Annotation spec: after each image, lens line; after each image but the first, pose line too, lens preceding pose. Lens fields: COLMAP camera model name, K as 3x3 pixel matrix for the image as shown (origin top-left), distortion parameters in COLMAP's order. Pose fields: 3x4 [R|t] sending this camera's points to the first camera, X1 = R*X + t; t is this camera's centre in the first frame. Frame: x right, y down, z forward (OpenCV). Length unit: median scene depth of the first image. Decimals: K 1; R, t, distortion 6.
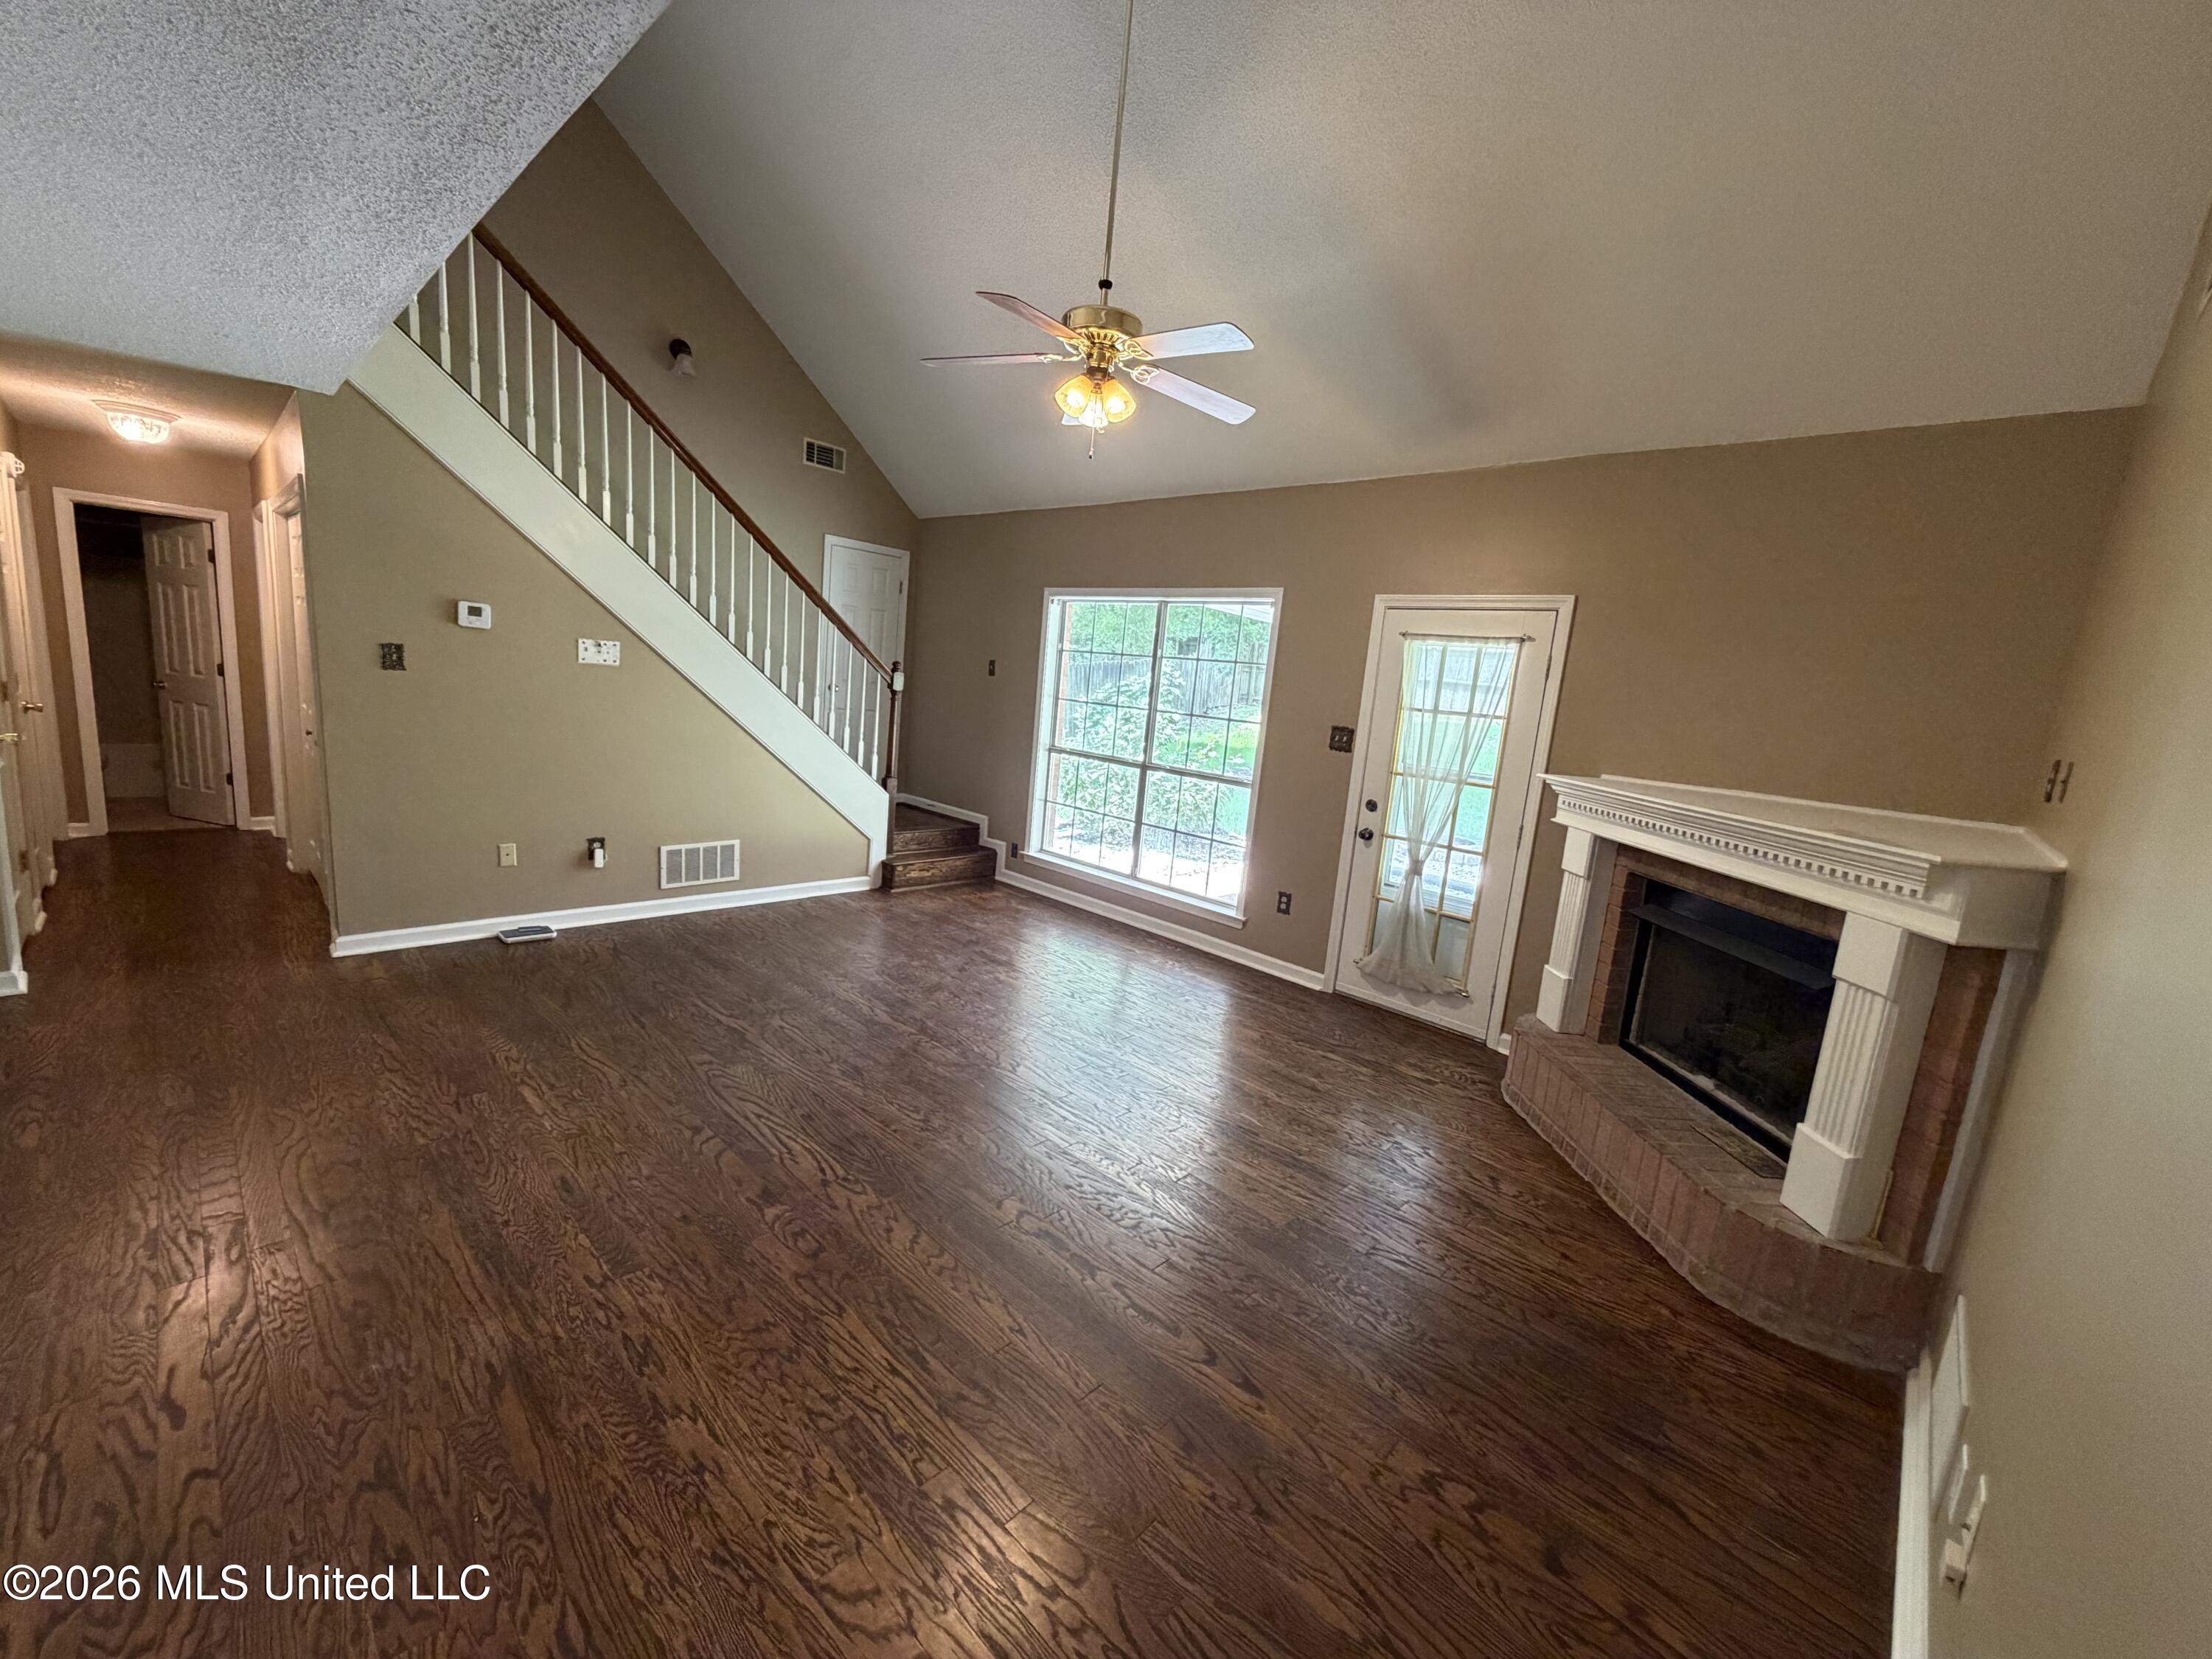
lens RADIAL K [[882.0, 0, 1101.5], [0, 882.0, 823.9], [0, 0, 1]] dist [-0.000765, 0.000133]
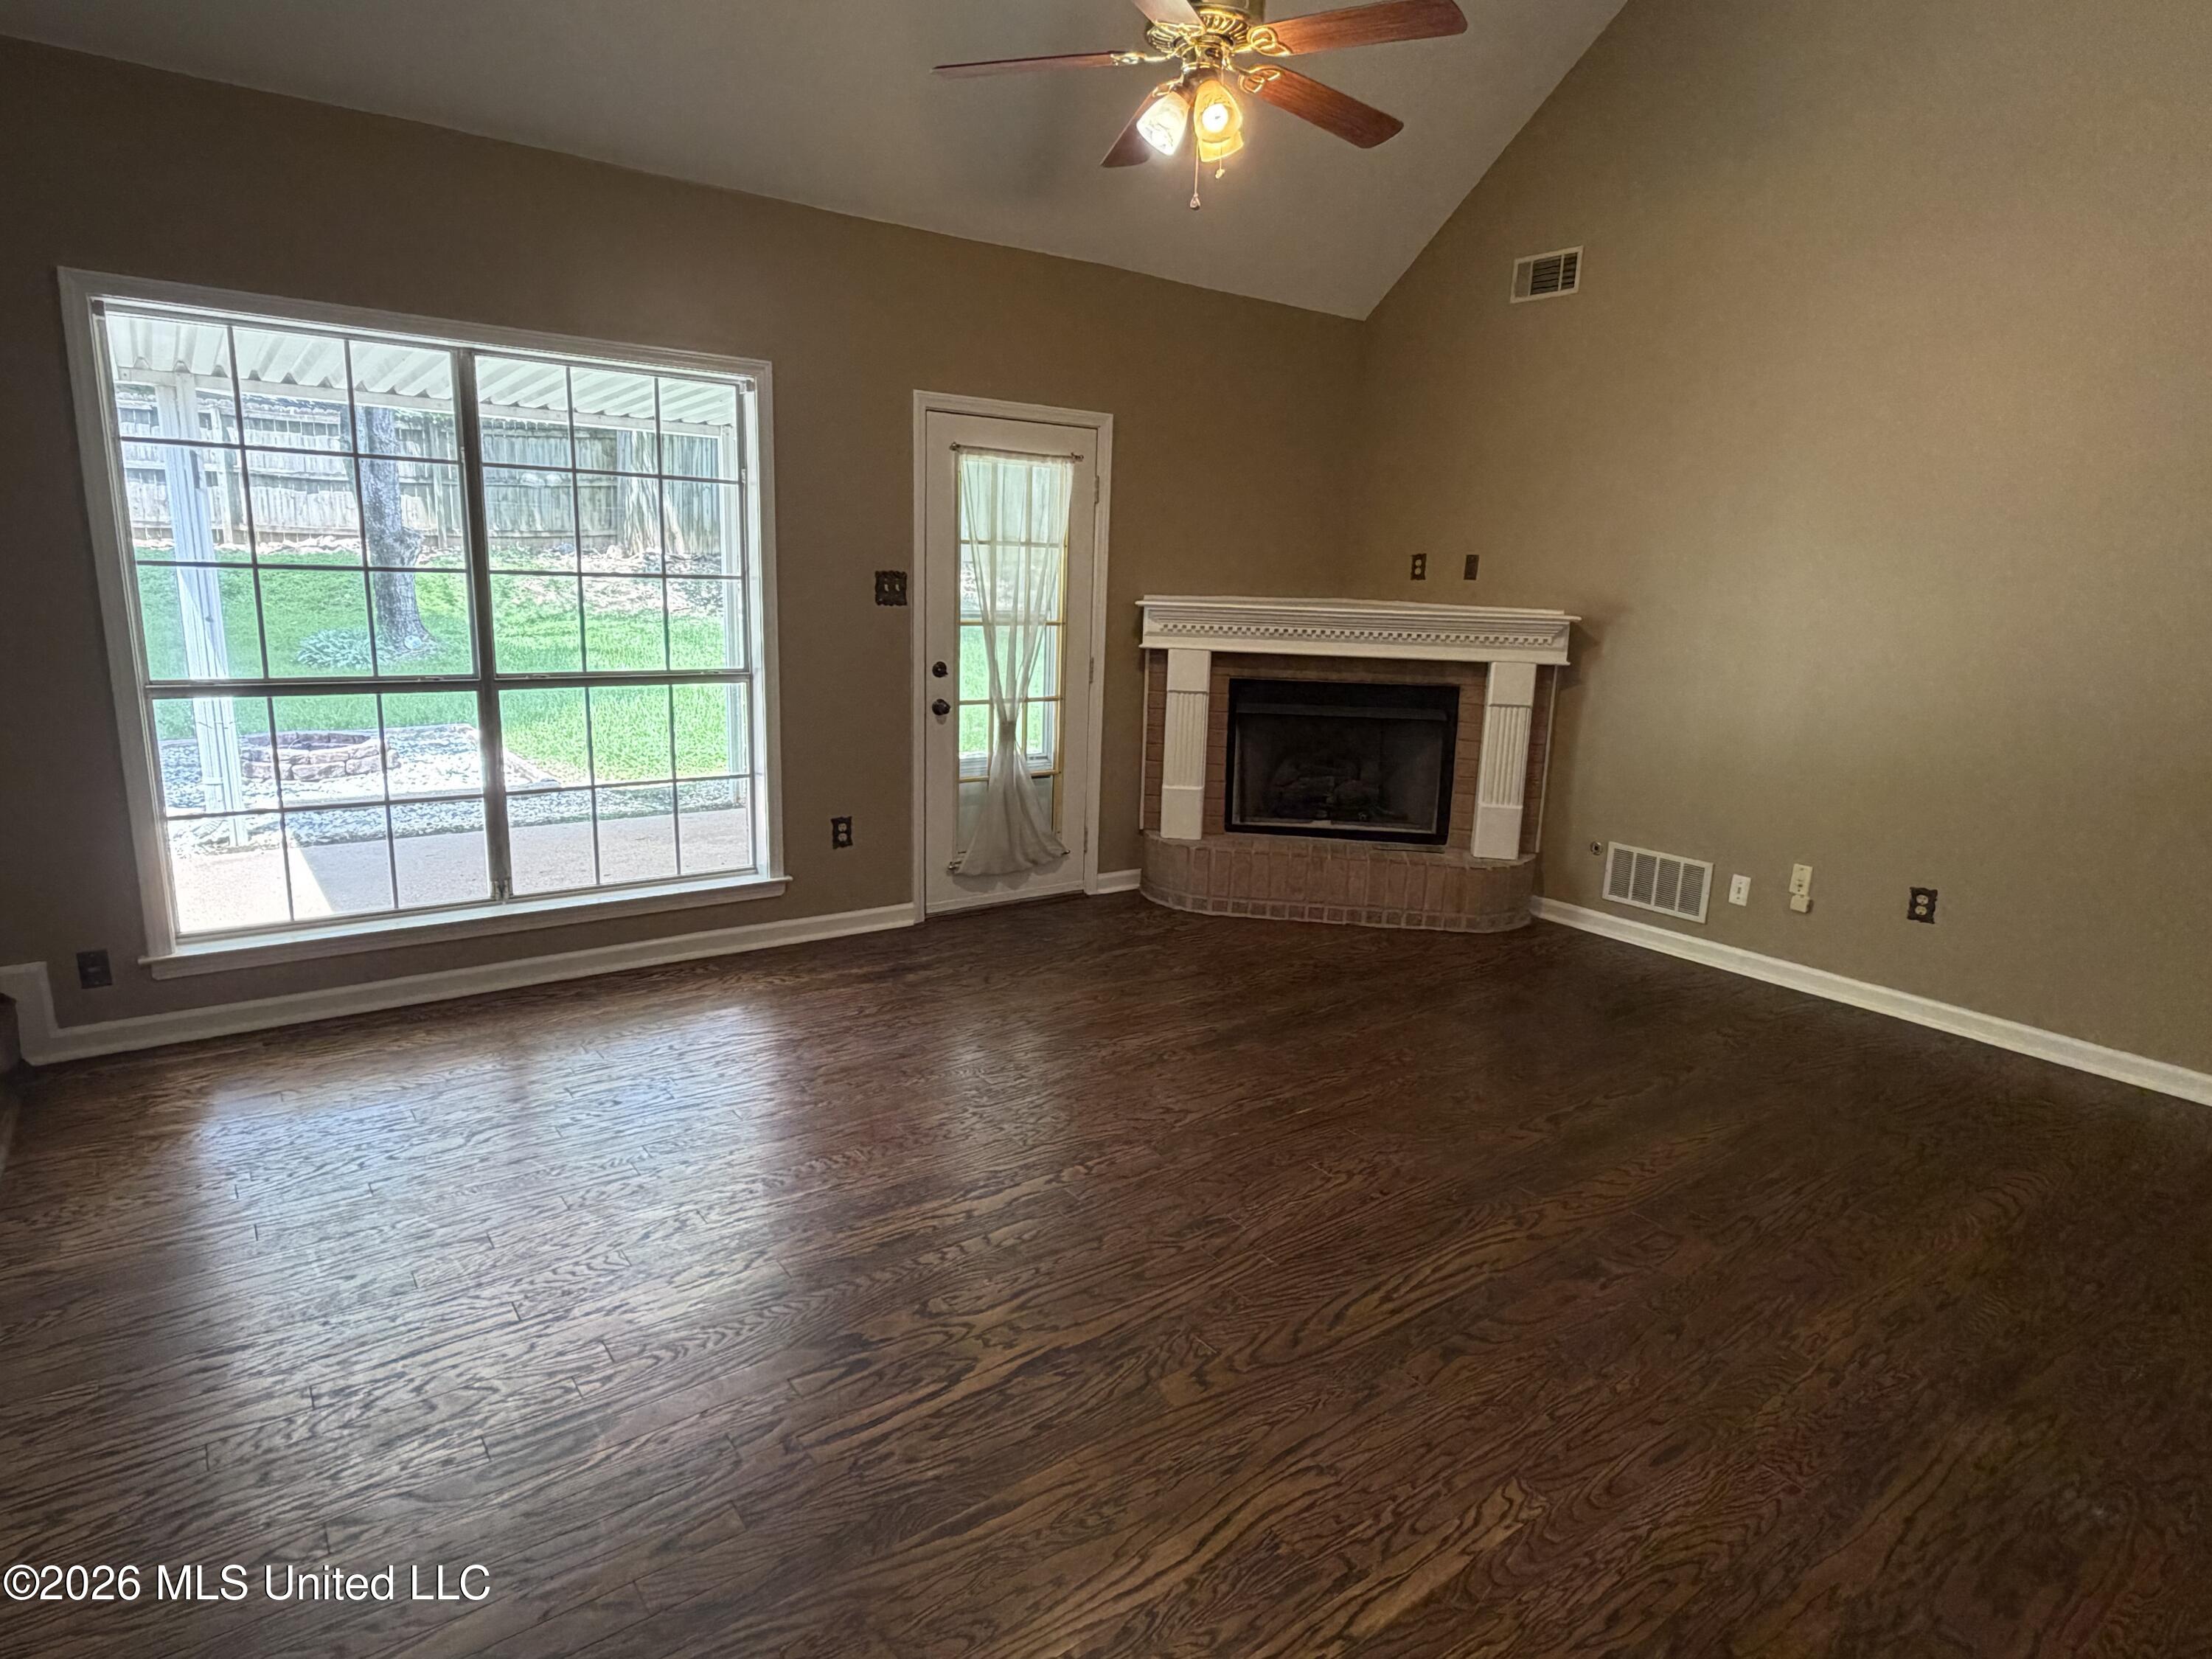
lens RADIAL K [[1252.8, 0, 1101.4], [0, 1252.8, 832.2], [0, 0, 1]] dist [-0.003818, 0.001631]
pose [[0.165873, -0.287894, 0.943188, -0.947669], [0.143509, 0.953303, 0.265743, -0.197380], [-0.975649, 0.091277, 0.199442, 0.814725]]
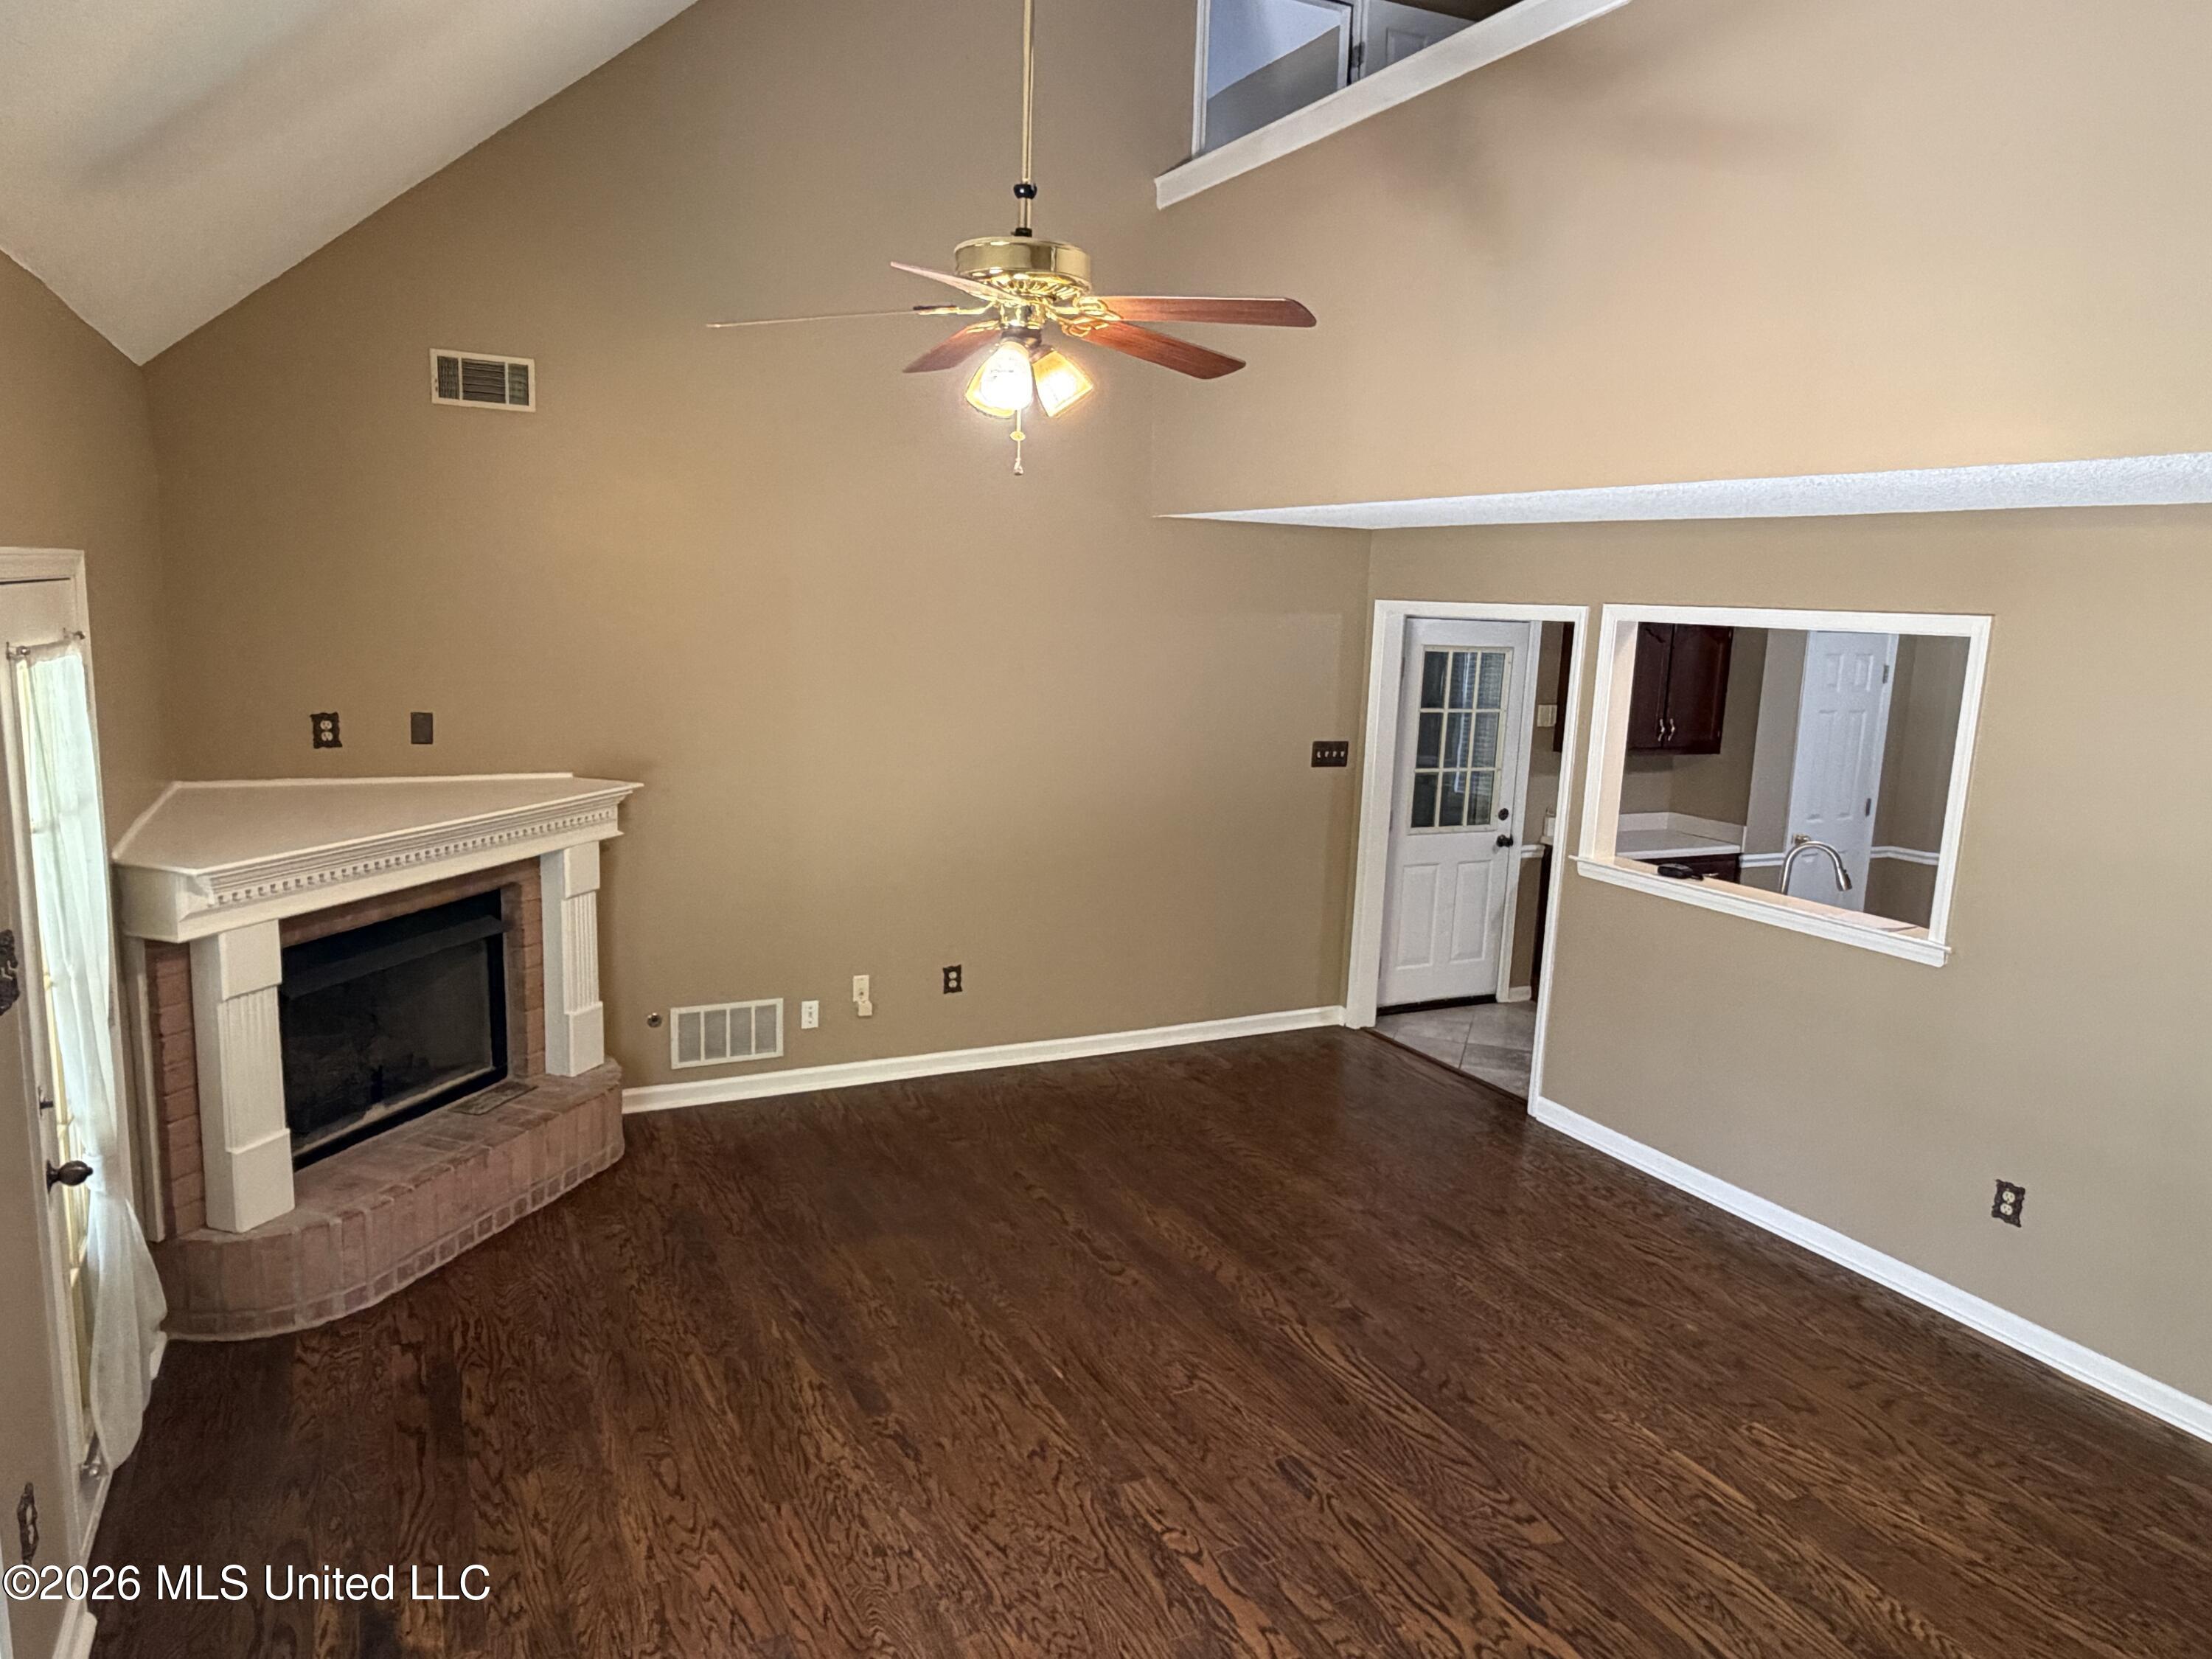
lens RADIAL K [[1435.0, 0, 1116.2], [0, 1435.0, 834.8], [0, 0, 1]] dist [0.002453, -0.005434]
pose [[-0.940160, -0.179455, 0.289646, -0.353433], [-0.071414, 0.934967, 0.347473, -0.467384], [-0.333165, 0.305995, -0.891834, 1.697889]]
